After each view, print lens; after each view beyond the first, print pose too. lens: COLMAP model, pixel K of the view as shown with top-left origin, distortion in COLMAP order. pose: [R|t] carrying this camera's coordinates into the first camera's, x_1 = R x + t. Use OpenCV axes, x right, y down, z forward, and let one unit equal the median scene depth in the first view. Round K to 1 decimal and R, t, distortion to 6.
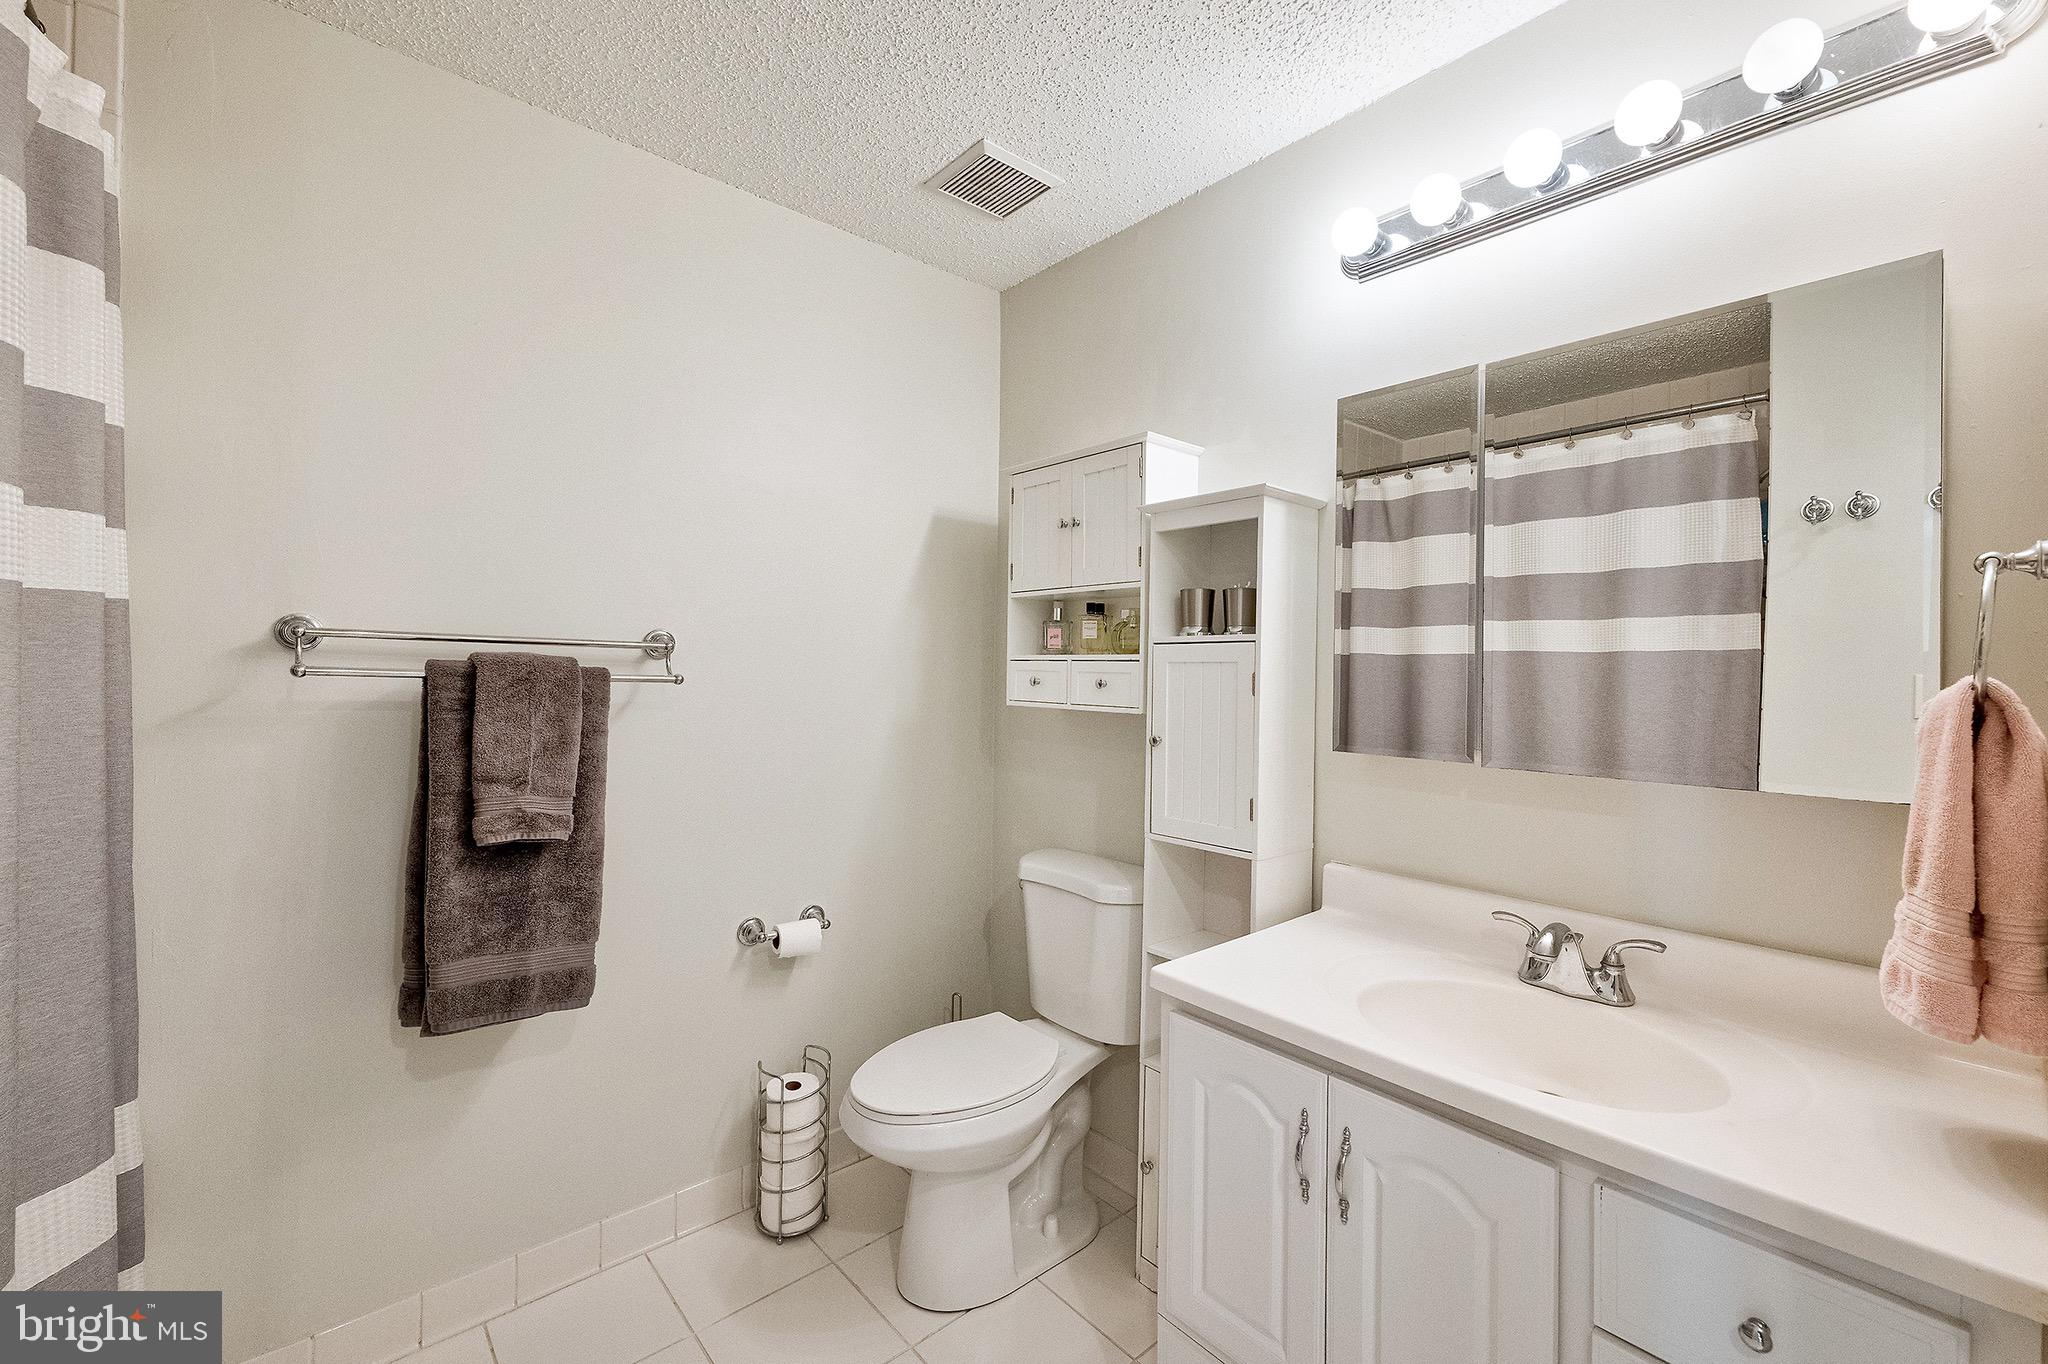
lens RADIAL K [[841.8, 0, 1028.4], [0, 841.8, 661.4], [0, 0, 1]] dist [0.001320, 0.000159]
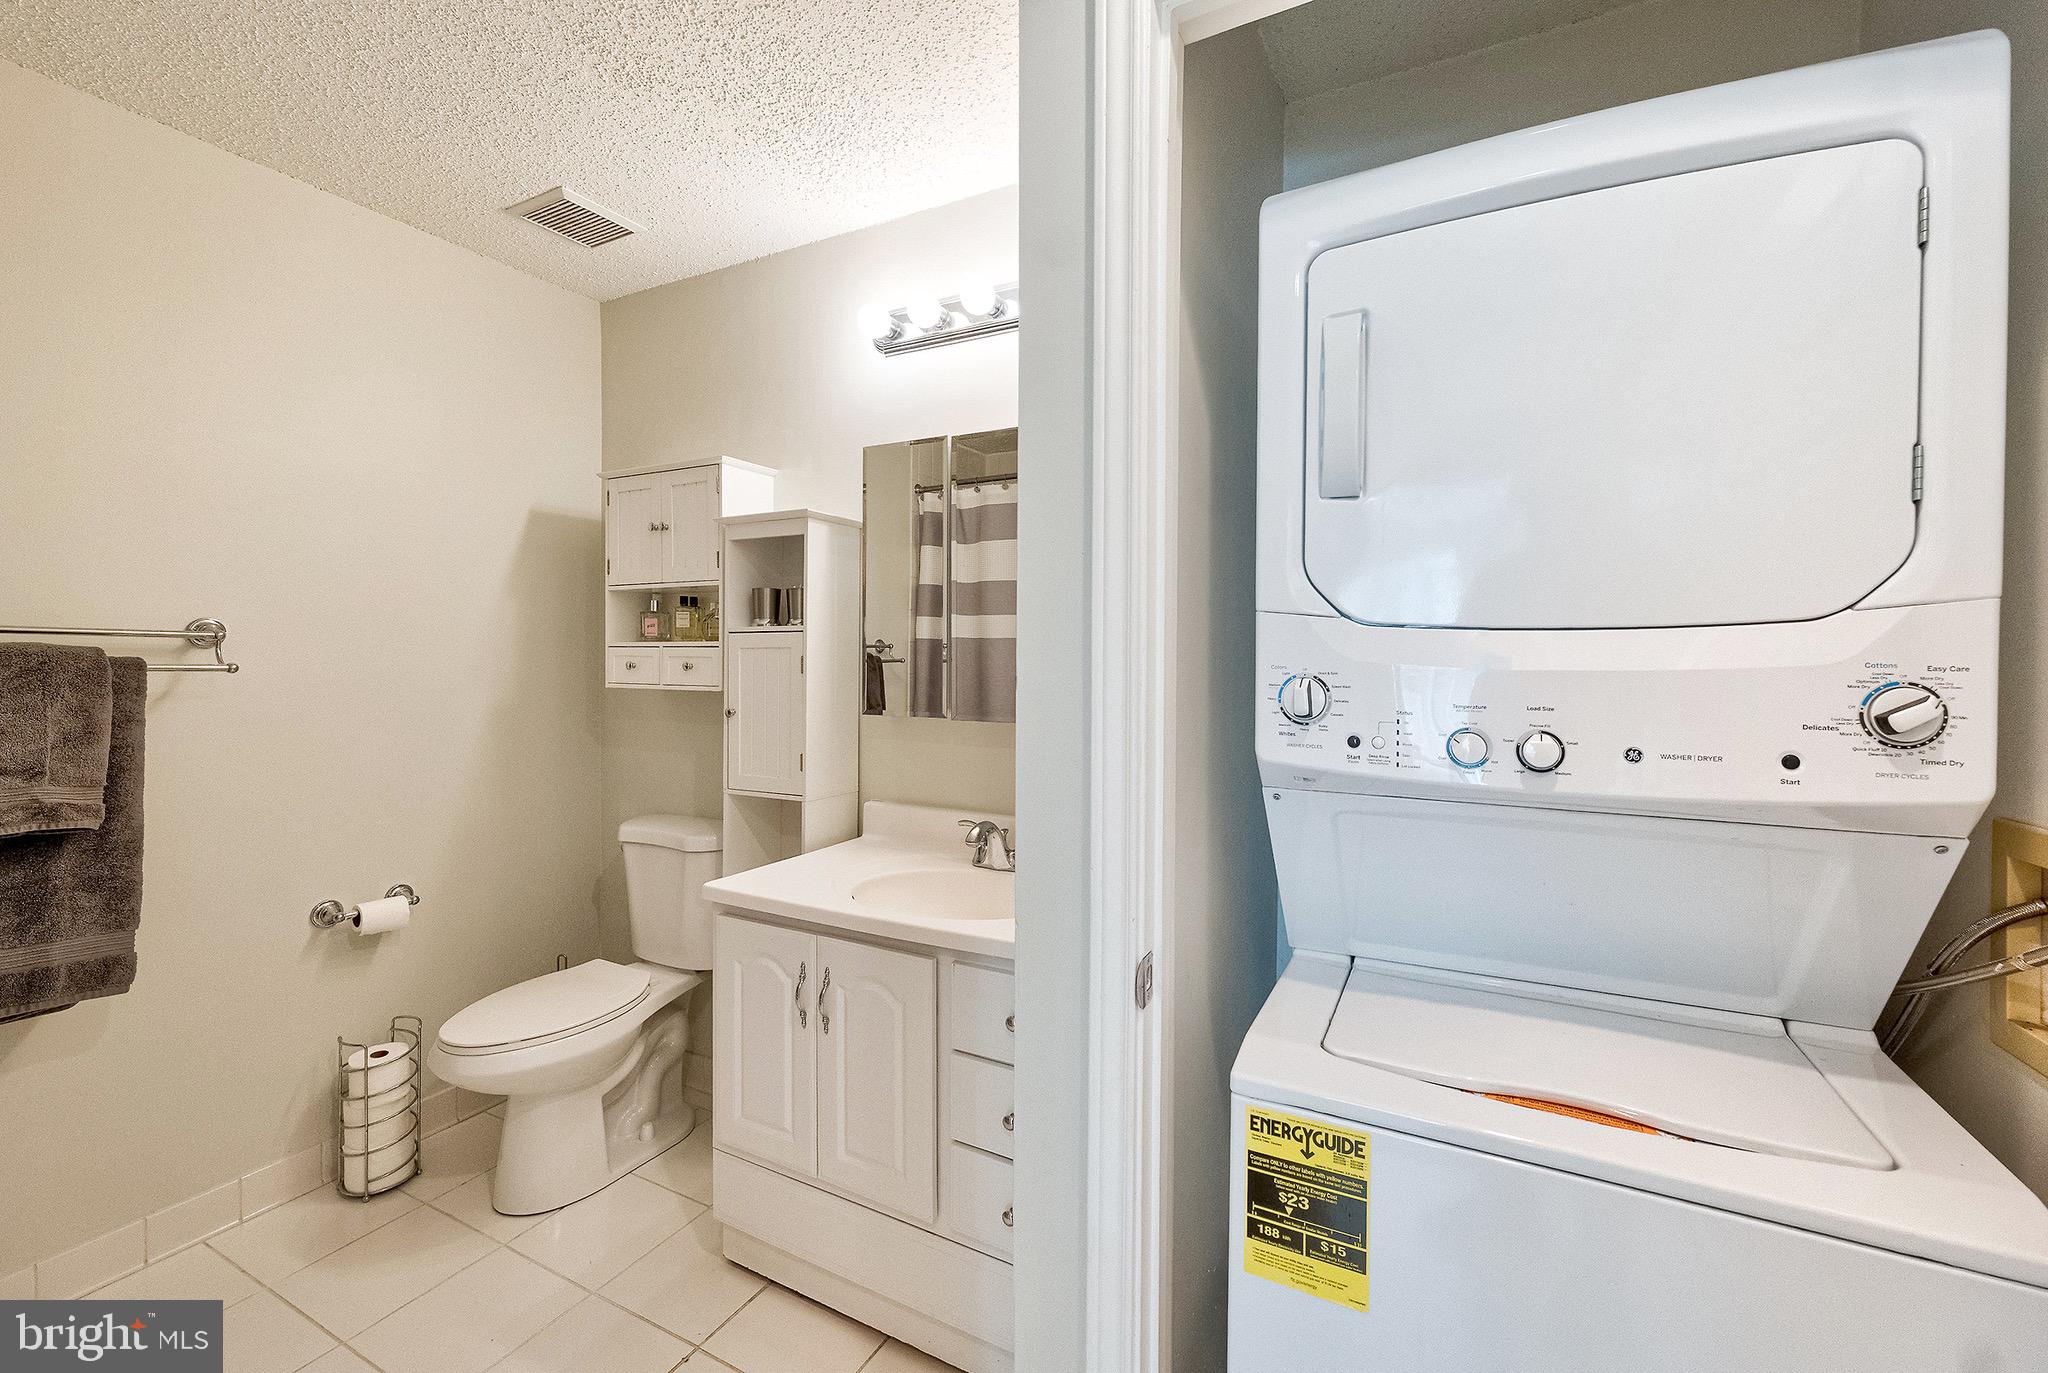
lens RADIAL K [[852.1, 0, 1022.8], [0, 852.1, 662.6], [0, 0, 1]] dist [0.000947, 0.000255]
pose [[0.934384, -0.012742, 0.356041, 0.106214], [0.005713, 0.999768, 0.020787, -0.001137], [-0.356223, -0.017389, 0.934239, -0.292573]]
